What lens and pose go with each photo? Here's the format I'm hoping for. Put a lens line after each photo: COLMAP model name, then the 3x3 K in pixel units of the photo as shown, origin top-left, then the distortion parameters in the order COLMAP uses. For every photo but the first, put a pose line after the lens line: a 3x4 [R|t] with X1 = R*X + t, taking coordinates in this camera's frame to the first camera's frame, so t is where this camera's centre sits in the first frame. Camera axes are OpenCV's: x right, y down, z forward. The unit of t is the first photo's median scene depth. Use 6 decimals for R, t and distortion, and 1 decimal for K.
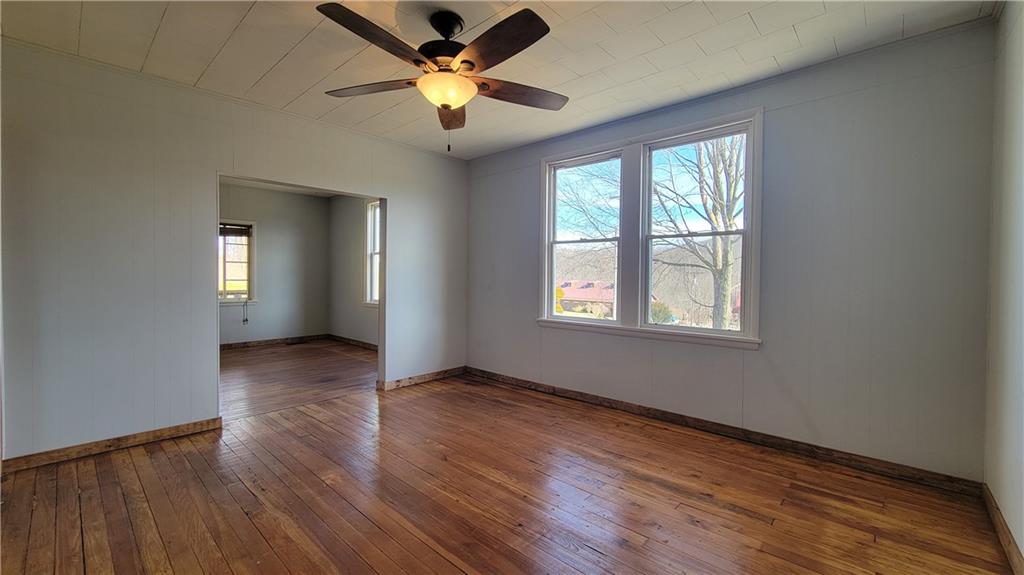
lens RADIAL K [[415.4, 0, 509.6], [0, 415.4, 284.4], [0, 0, 1]] dist [-0.001678, 0.000153]
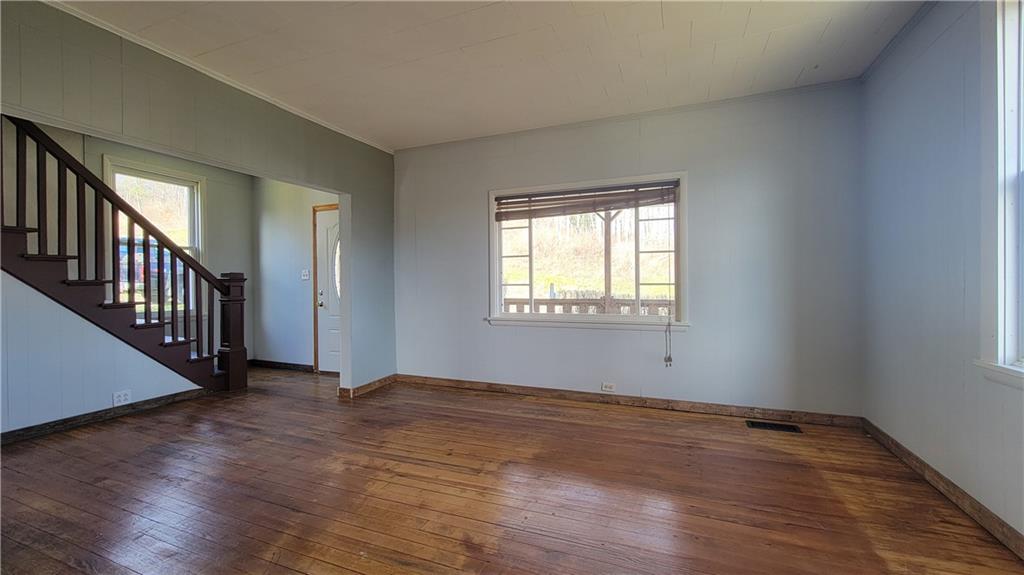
lens RADIAL K [[415.4, 0, 509.6], [0, 415.4, 284.4], [0, 0, 1]] dist [-0.001678, 0.000153]
pose [[0.346039, -0.009286, -0.938174, -0.354497], [-0.003917, 0.999928, -0.011342, -0.004518], [0.938212, 0.007599, 0.345977, 1.075507]]
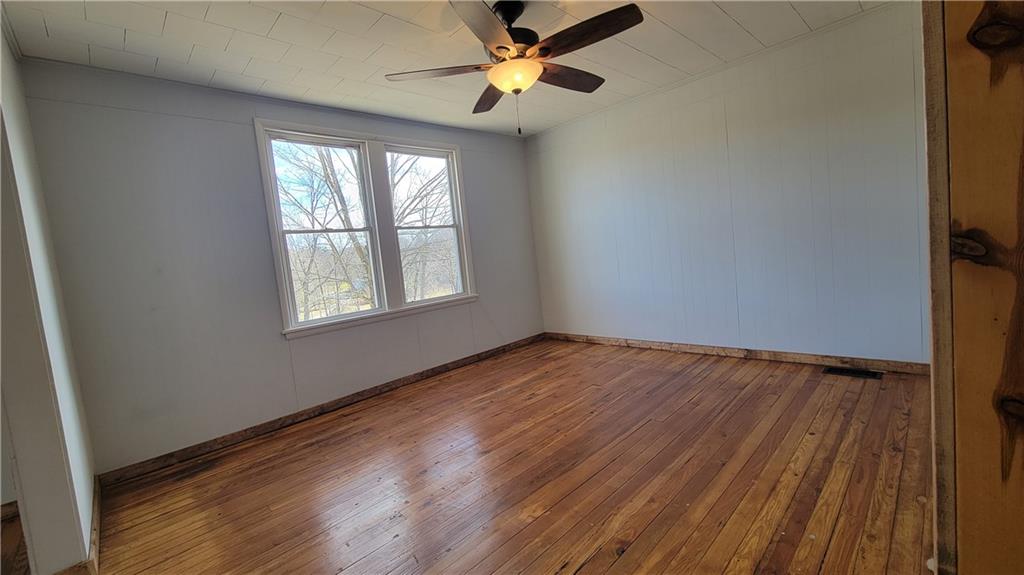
lens RADIAL K [[415.4, 0, 509.6], [0, 415.4, 284.4], [0, 0, 1]] dist [-0.001678, 0.000153]
pose [[0.052083, -0.094043, 0.994205, -0.735643], [0.121382, 0.988771, 0.087170, -0.020400], [-0.991238, 0.116139, 0.062914, 0.590868]]
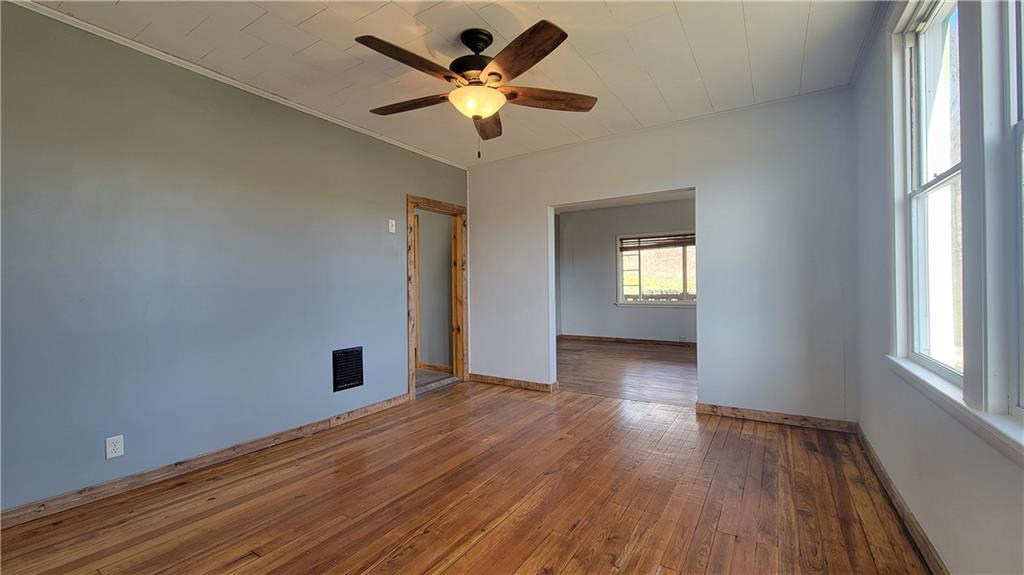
lens RADIAL K [[415.4, 0, 509.6], [0, 415.4, 284.4], [0, 0, 1]] dist [-0.001678, 0.000153]
pose [[0.173680, -0.012441, -0.984723, 0.529976], [-0.001277, 0.999917, -0.012858, 0.005501], [0.984801, 0.003491, 0.173650, 0.527051]]
